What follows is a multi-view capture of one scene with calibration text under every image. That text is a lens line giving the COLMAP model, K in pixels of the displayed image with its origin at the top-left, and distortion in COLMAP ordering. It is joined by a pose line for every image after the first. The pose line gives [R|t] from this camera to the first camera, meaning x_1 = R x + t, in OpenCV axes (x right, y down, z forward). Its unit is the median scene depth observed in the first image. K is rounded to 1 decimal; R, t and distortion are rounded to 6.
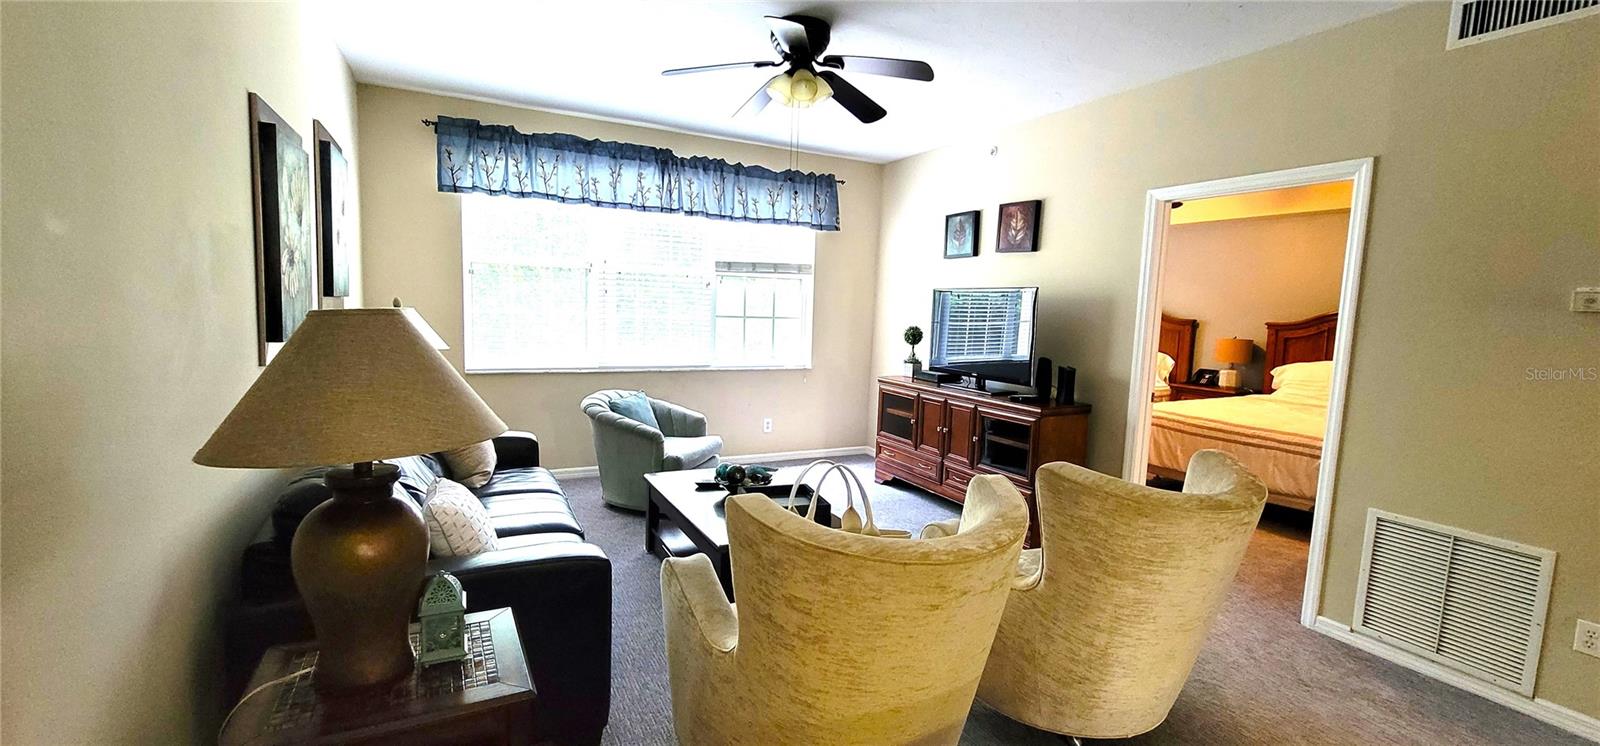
lens RADIAL K [[663.3, 0, 801.5], [0, 663.3, 375.2], [0, 0, 1]] dist [-0.007742, 0.002091]
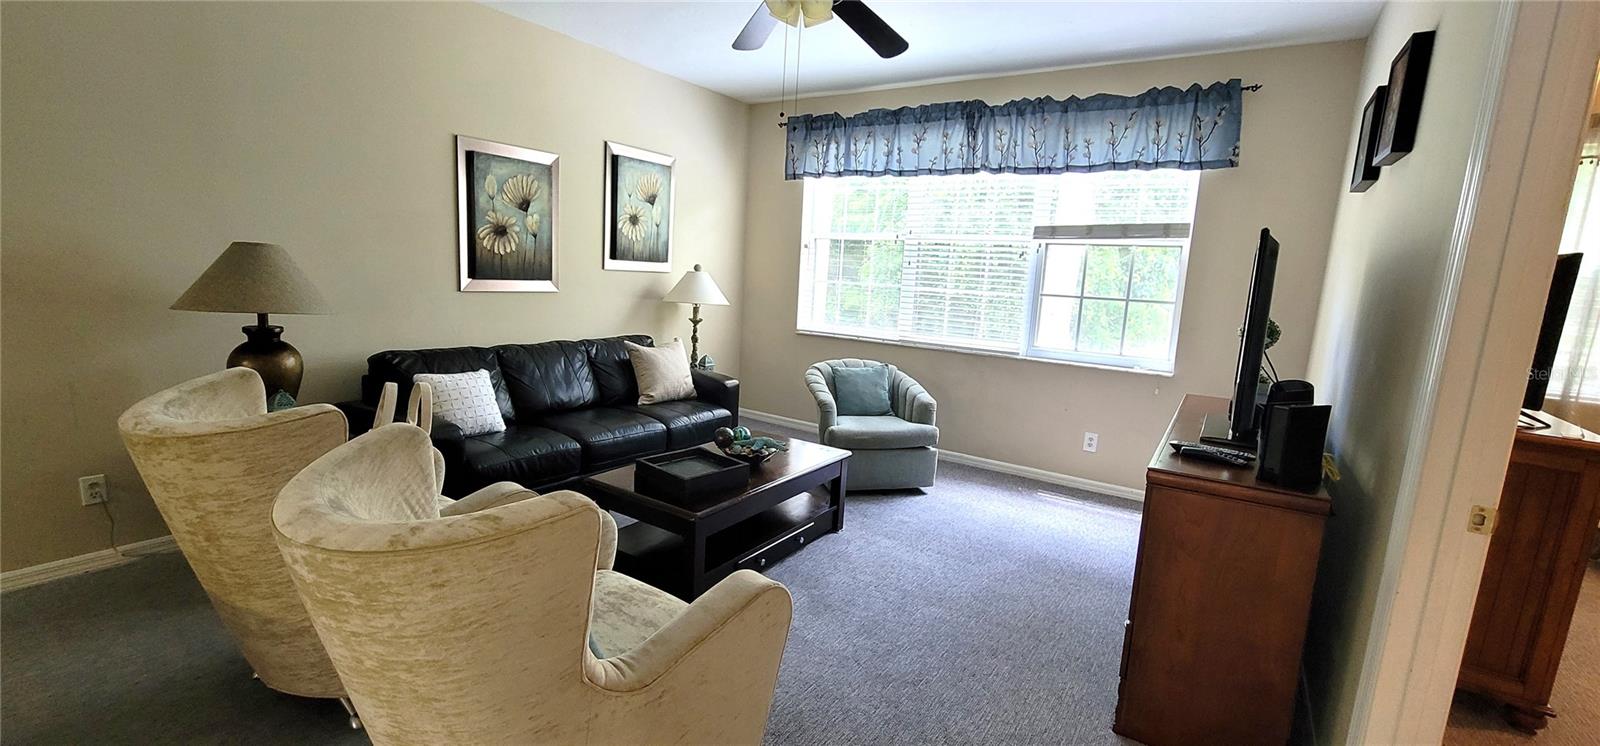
lens RADIAL K [[663.3, 0, 798.1], [0, 663.3, 375.1], [0, 0, 1]] dist [-0.007742, 0.002091]
pose [[0.486789, 0.130114, -0.863775, 0.465221], [-0.126086, 0.988955, 0.077913, -0.018222], [0.864372, 0.070983, 0.497818, 0.365196]]
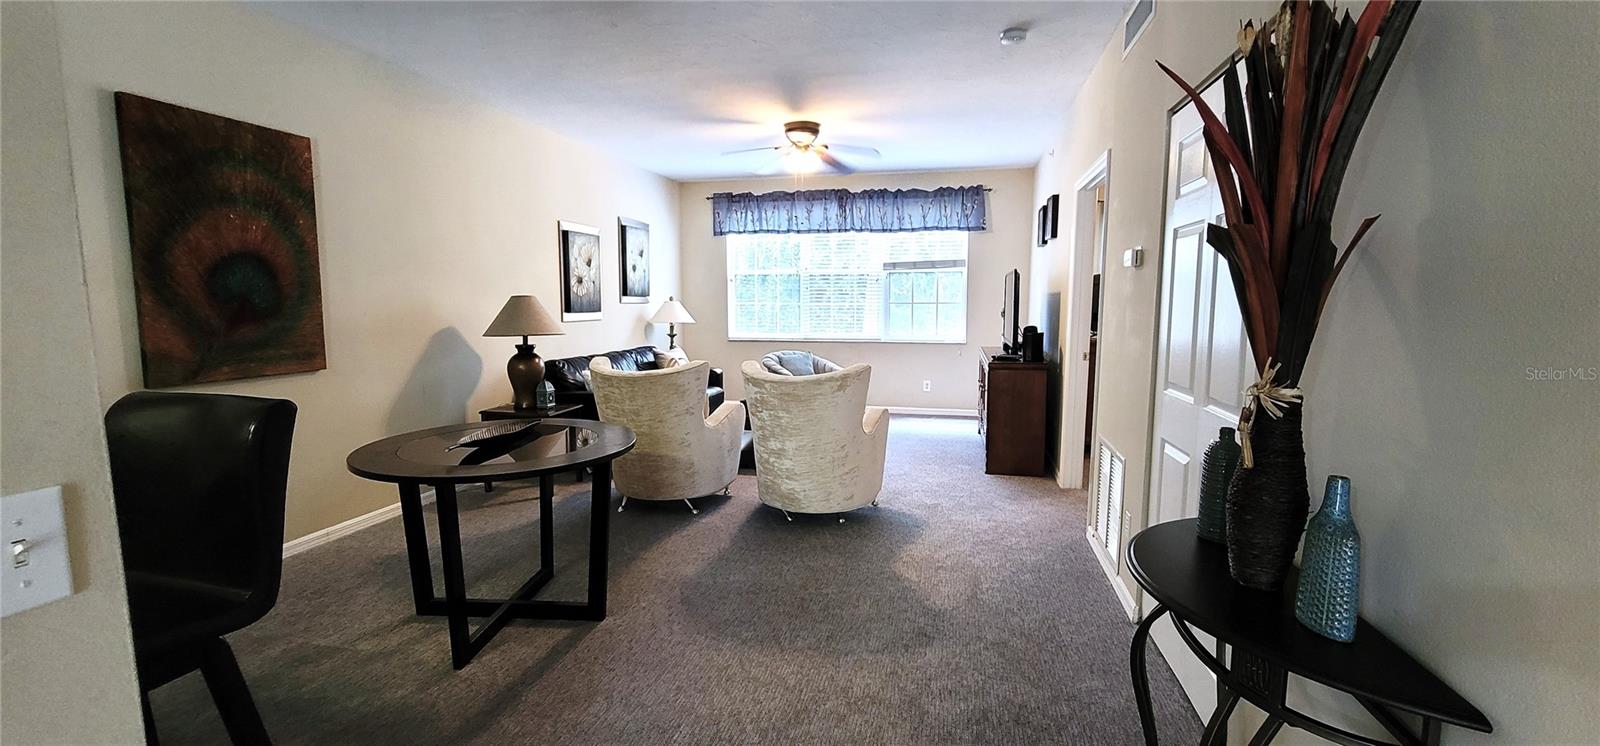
lens RADIAL K [[663.3, 0, 798.0], [0, 663.3, 374.3], [0, 0, 1]] dist [-0.007742, 0.002091]
pose [[0.758425, 0.039420, -0.650567, 0.654430], [-0.040208, 0.999098, 0.013665, 0.048565], [0.650519, 0.015794, 0.759326, -0.159897]]
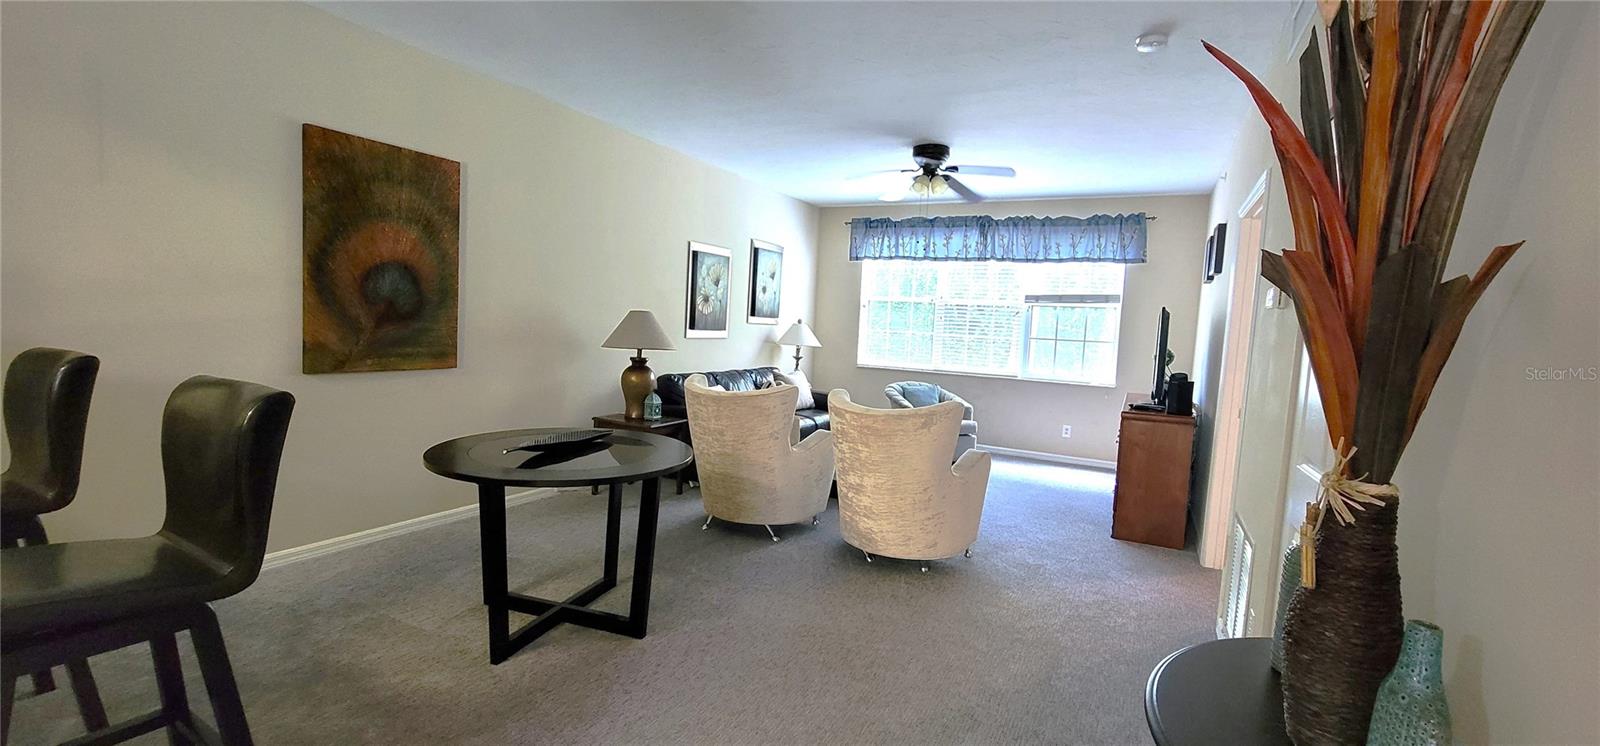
lens RADIAL K [[663.3, 0, 797.1], [0, 663.3, 374.2], [0, 0, 1]] dist [-0.007742, 0.002091]
pose [[0.574293, 0.060780, -0.816391, 0.685263], [-0.114450, 0.993407, -0.006551, 0.039937], [0.810610, 0.097198, 0.577463, -0.082086]]
